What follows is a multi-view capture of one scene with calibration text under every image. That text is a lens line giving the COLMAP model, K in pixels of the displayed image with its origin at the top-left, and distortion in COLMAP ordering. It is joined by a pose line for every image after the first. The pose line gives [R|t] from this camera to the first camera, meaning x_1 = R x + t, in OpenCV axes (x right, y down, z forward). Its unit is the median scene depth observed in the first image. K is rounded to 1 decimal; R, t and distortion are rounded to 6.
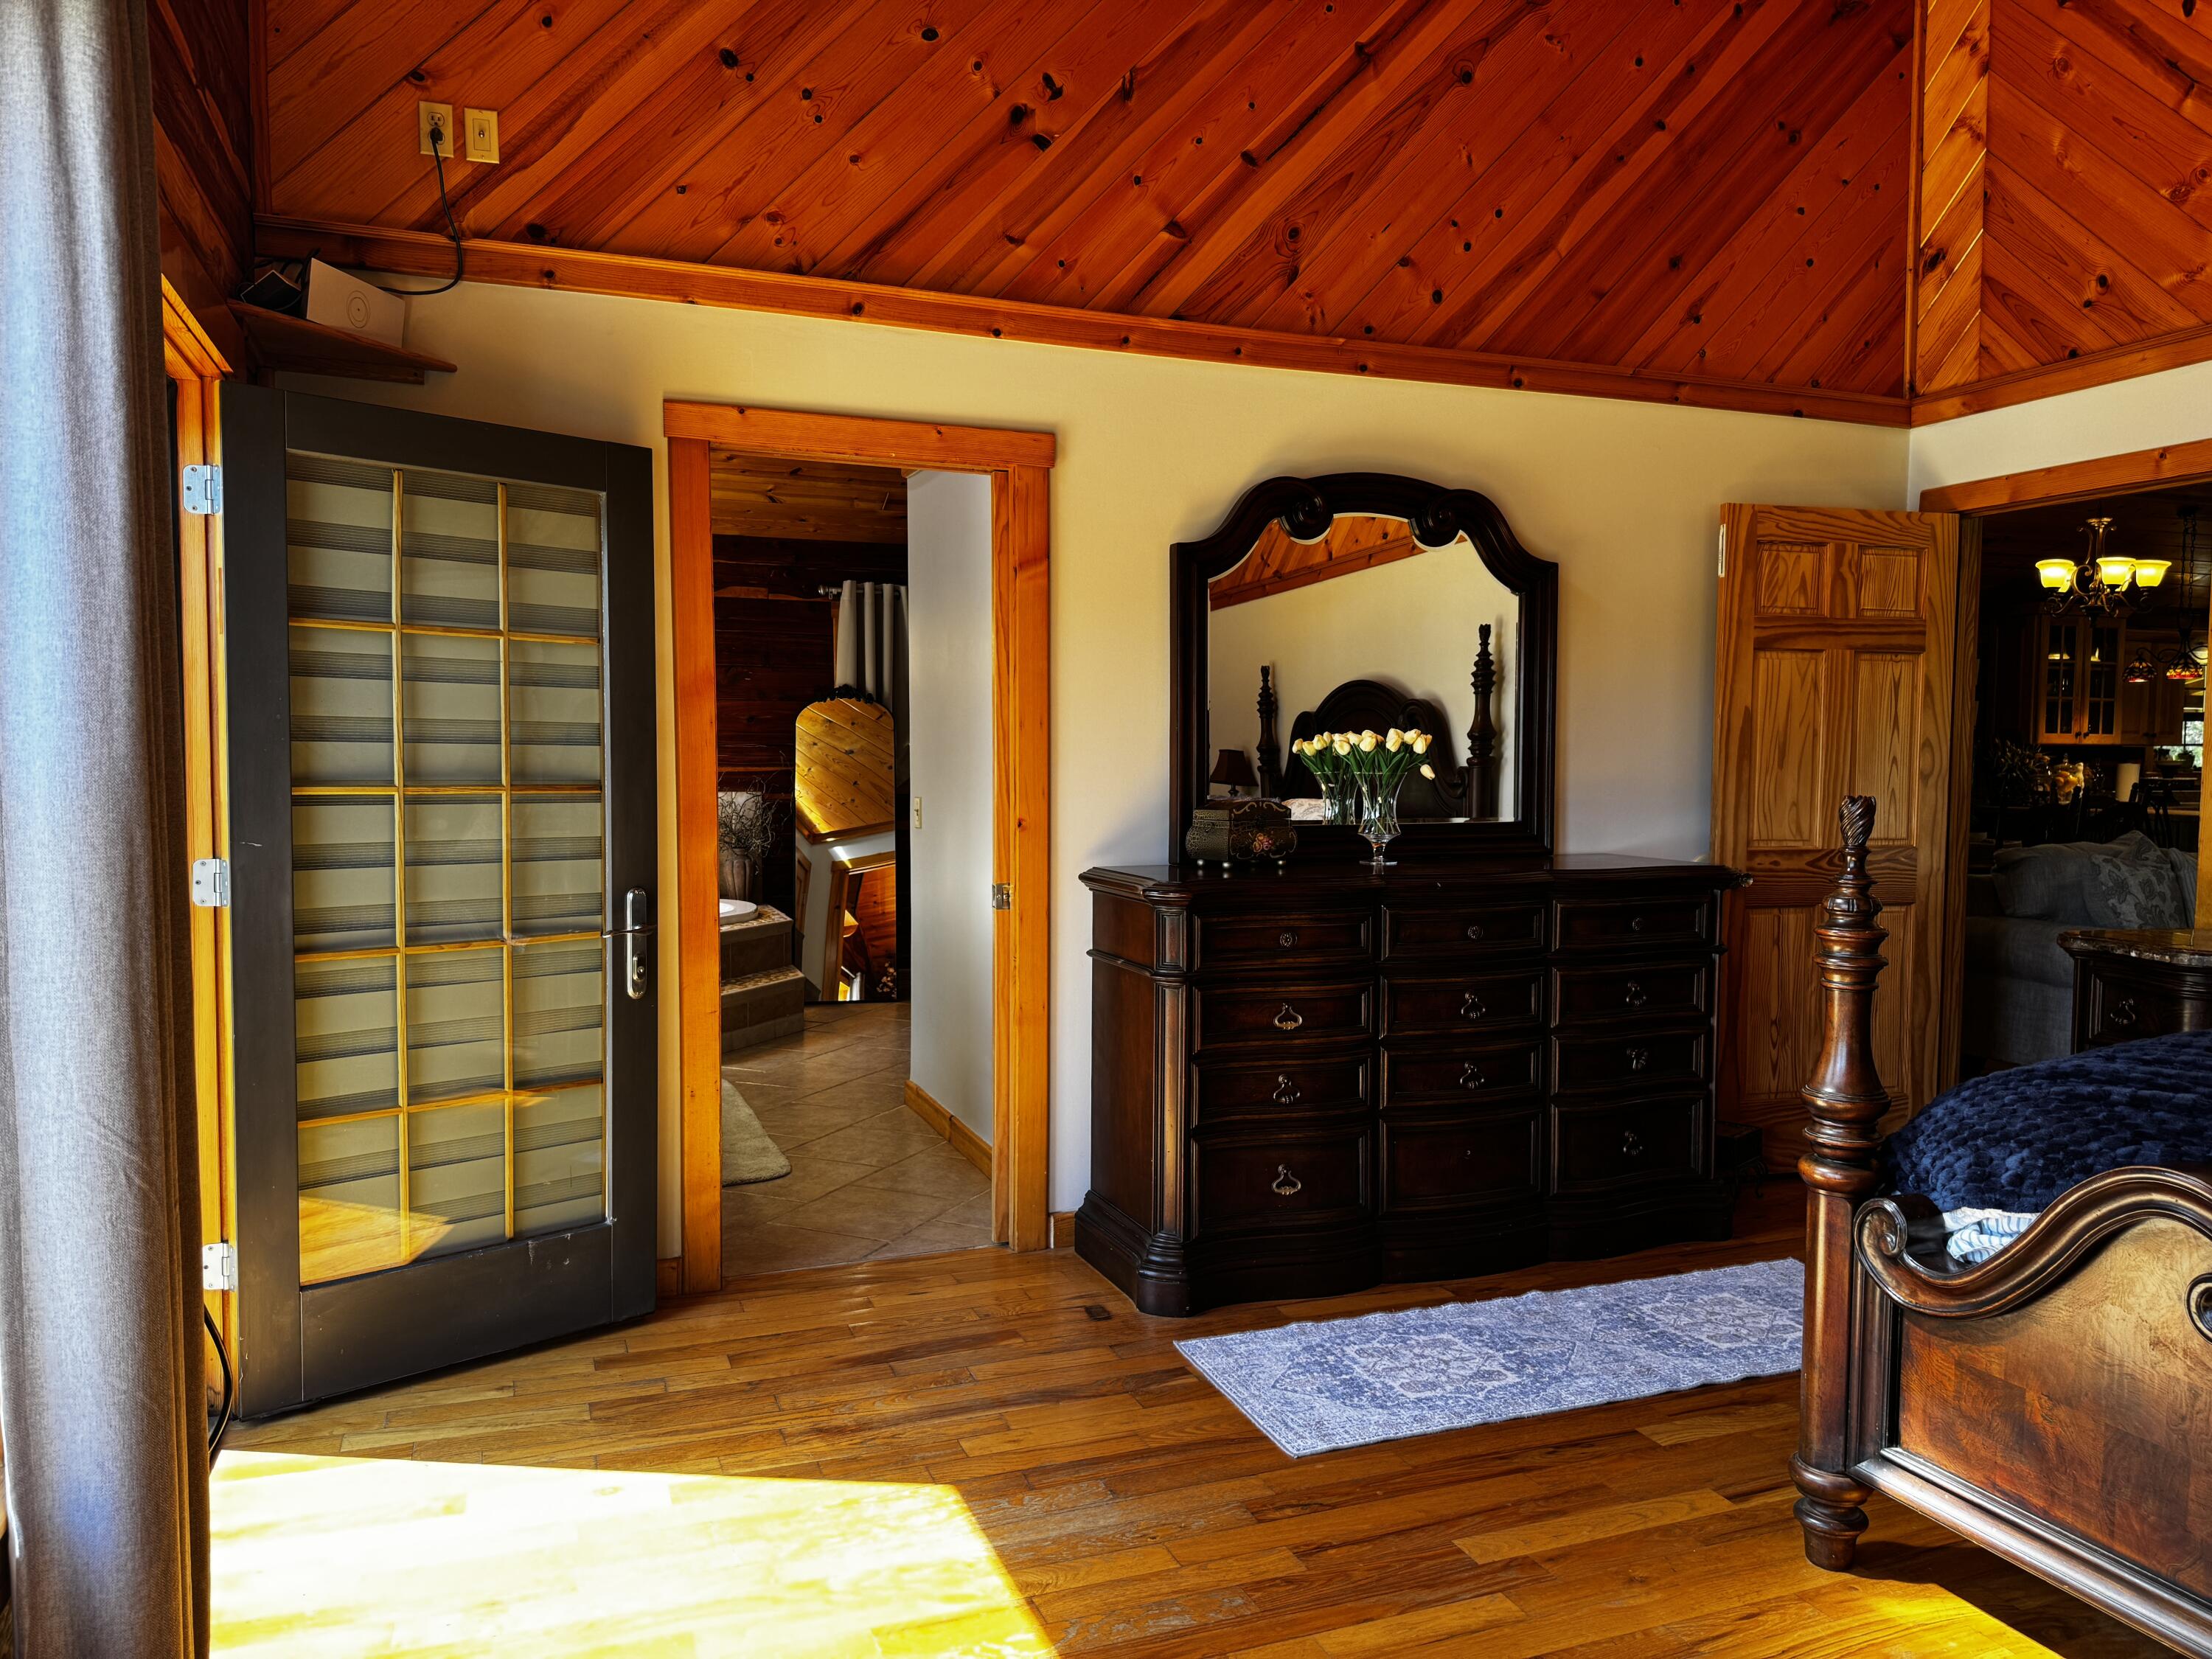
lens RADIAL K [[1559.3, 0, 1109.7], [0, 1559.3, 830.4], [0, 0, 1]] dist [0.051257, -0.066944]
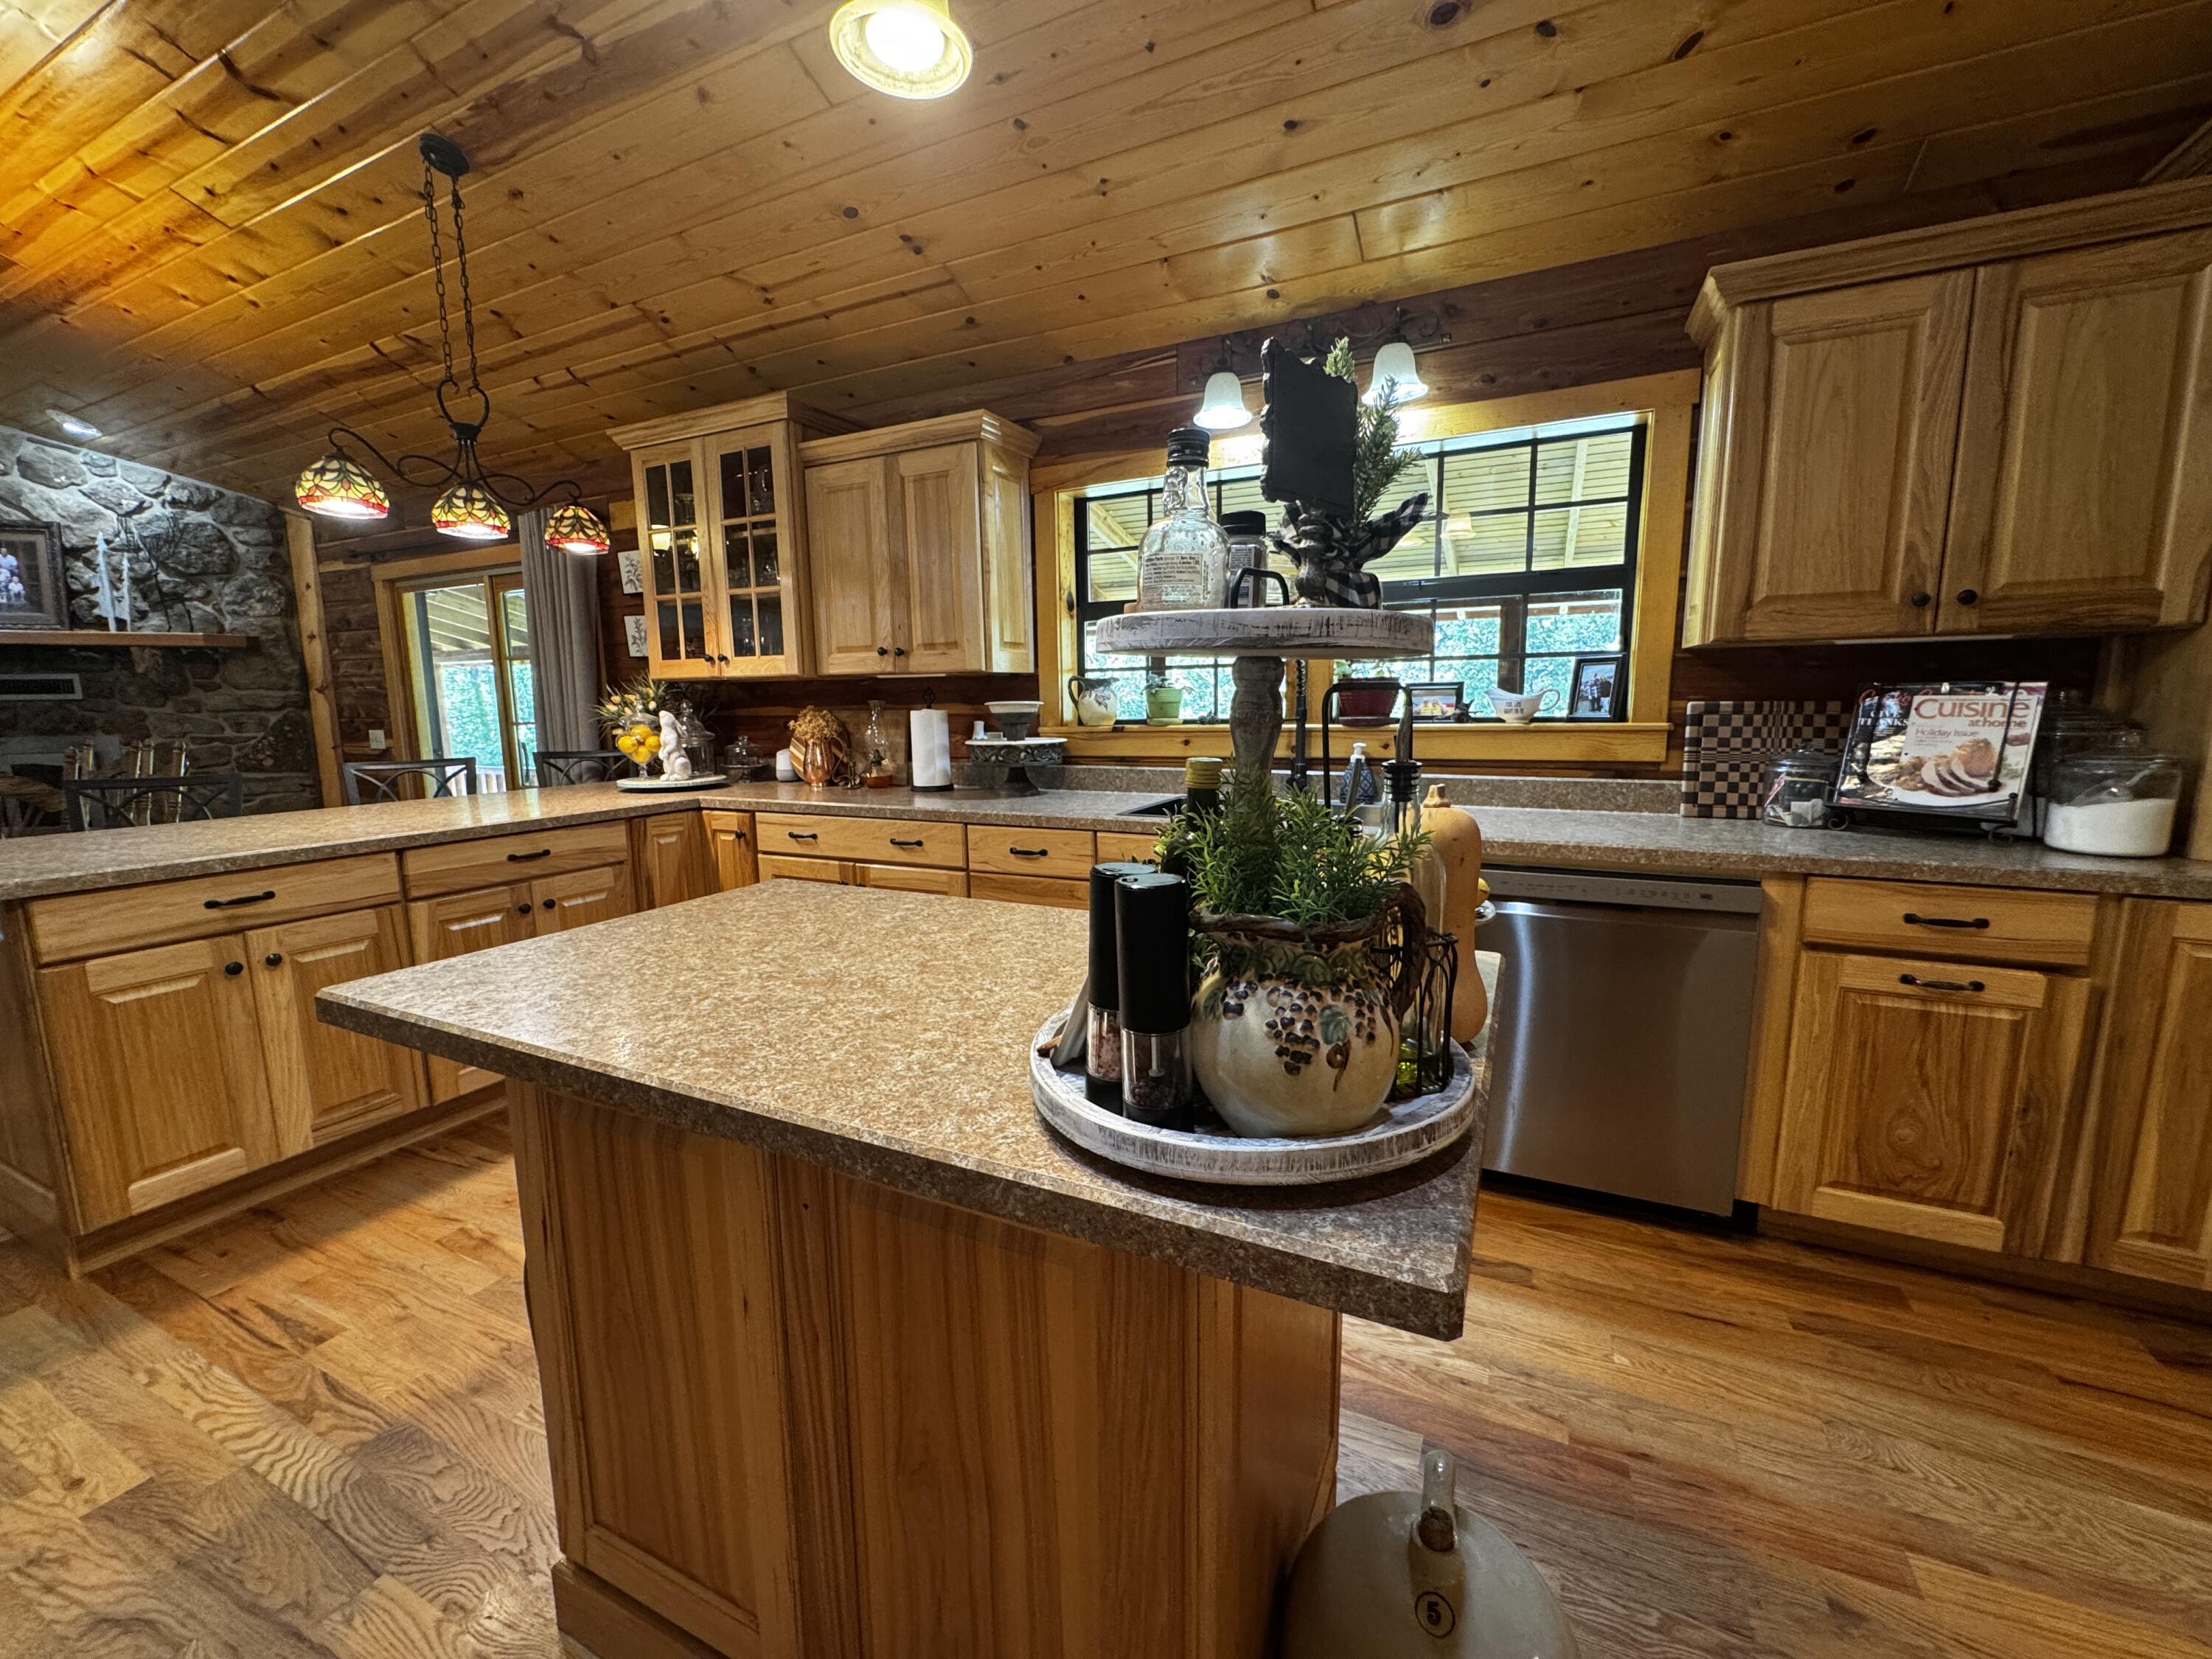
lens RADIAL K [[889.5, 0, 1100.6], [0, 889.5, 826.7], [0, 0, 1]] dist [-0.003417, 0.000274]
pose [[0.681796, 0.087642, -0.726273, 0.943251], [-0.020754, 0.994715, 0.100552, -0.036730], [0.731248, -0.053483, 0.680012, 0.884639]]
